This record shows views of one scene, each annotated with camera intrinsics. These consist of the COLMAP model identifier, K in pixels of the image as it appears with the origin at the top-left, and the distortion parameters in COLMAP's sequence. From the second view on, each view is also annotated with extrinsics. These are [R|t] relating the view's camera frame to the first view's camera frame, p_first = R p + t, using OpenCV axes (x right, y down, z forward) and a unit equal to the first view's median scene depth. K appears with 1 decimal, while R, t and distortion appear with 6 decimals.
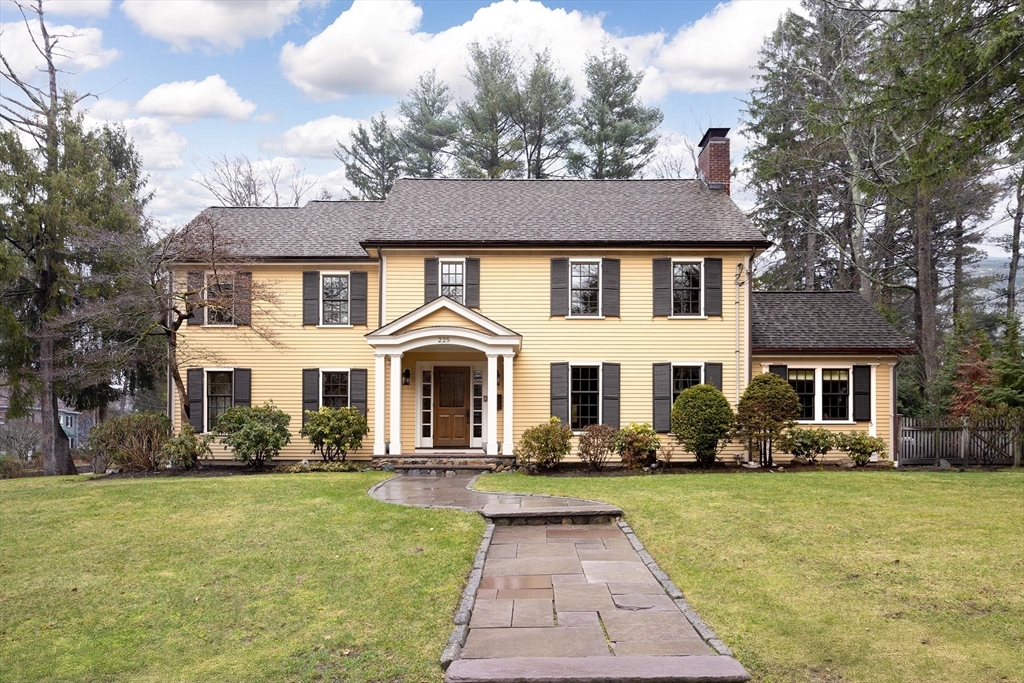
lens RADIAL K [[643.3, 0, 515.3], [0, 643.3, 340.2], [0, 0, 1]] dist [-0.005864, 0.002693]
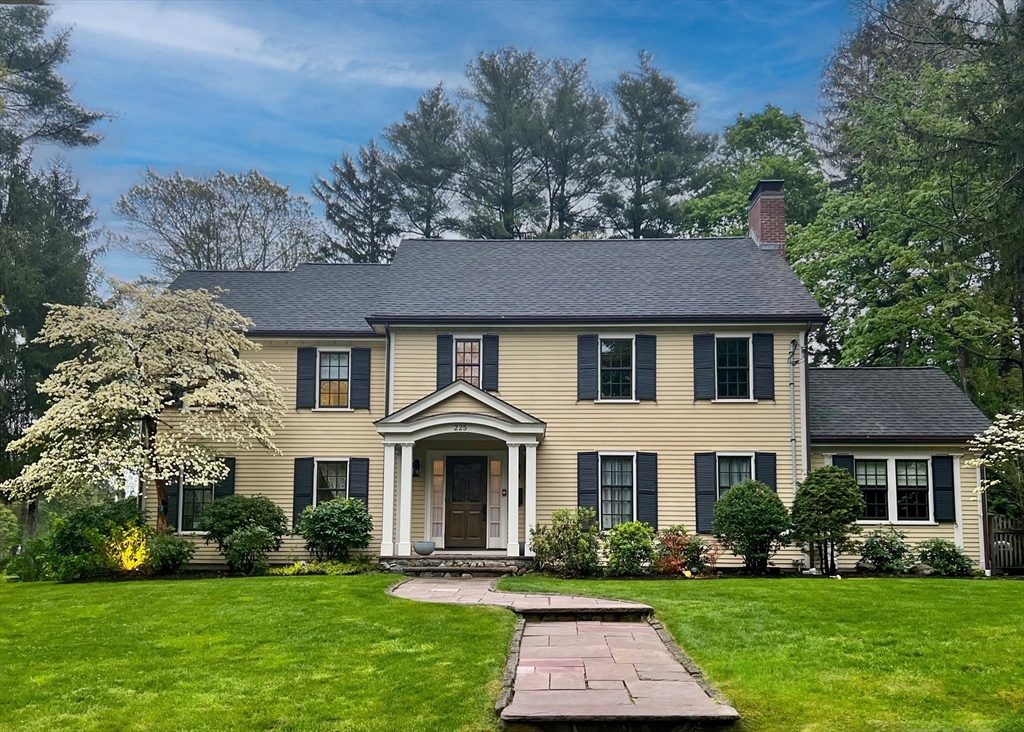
lens RADIAL K [[823.4, 0, 506.1], [0, 823.4, 368.0], [0, 0, 1]] dist [0.010754, -0.031312]
pose [[0.999447, -0.000346, -0.033244, -0.005916], [-0.001636, 0.998223, -0.059559, -0.012385], [0.033205, 0.059580, 0.997671, -0.133251]]
